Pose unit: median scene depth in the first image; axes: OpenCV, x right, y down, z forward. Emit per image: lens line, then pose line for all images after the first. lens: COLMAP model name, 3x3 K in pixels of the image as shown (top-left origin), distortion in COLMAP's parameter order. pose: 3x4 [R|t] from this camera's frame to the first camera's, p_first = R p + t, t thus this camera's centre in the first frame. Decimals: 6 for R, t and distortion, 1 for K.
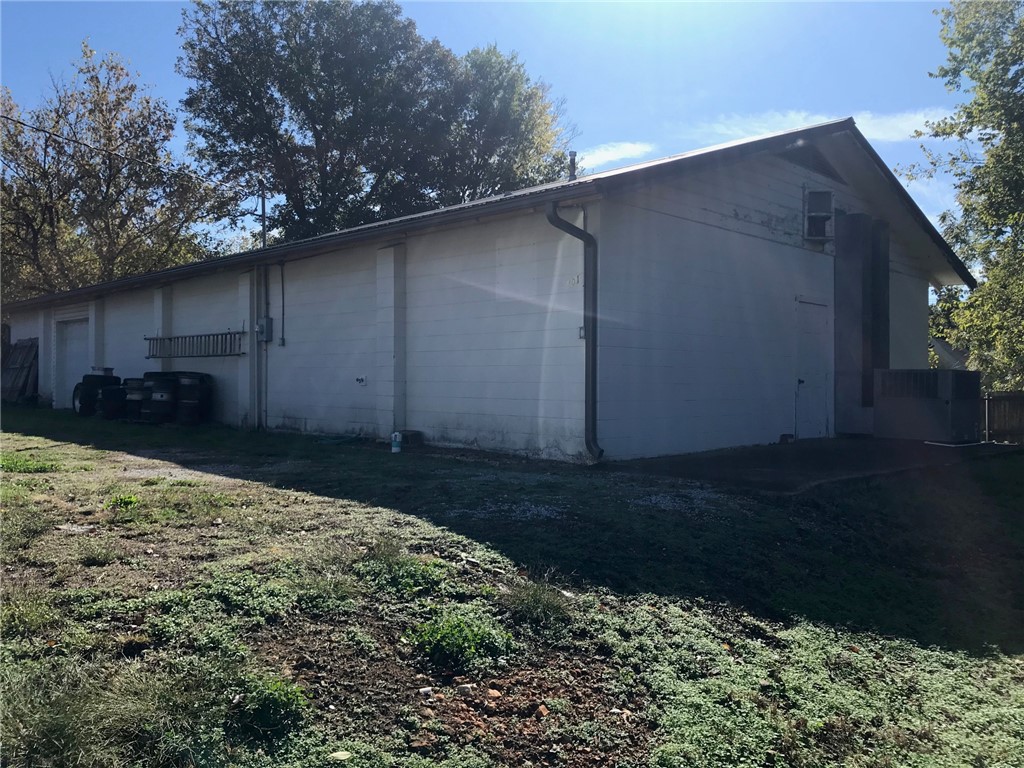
lens RADIAL K [[837.3, 0, 524.0], [0, 837.3, 378.2], [0, 0, 1]] dist [-0.010173, 0.001169]
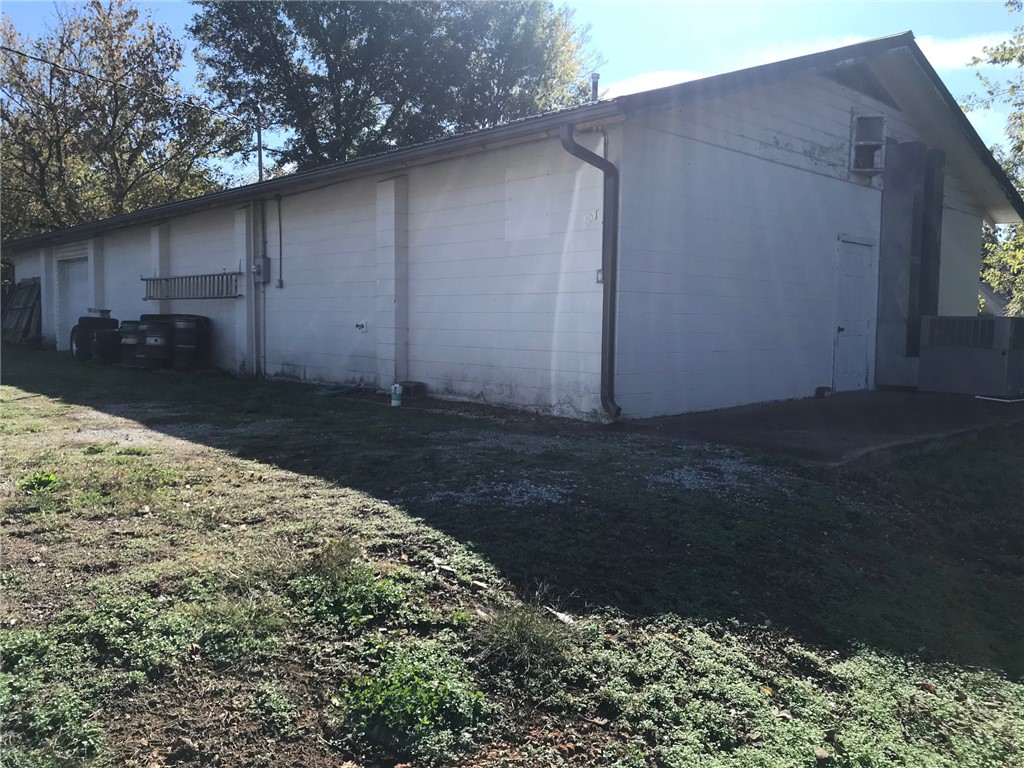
lens RADIAL K [[841.0, 0, 512.0], [0, 841.0, 384.0], [0, 0, 1]] dist [0.005477, -0.004535]
pose [[0.999159, 0.008824, -0.040054, 0.016364], [-0.005690, 0.996960, 0.077709, -0.011021], [0.040618, -0.077416, 0.996171, 0.115041]]
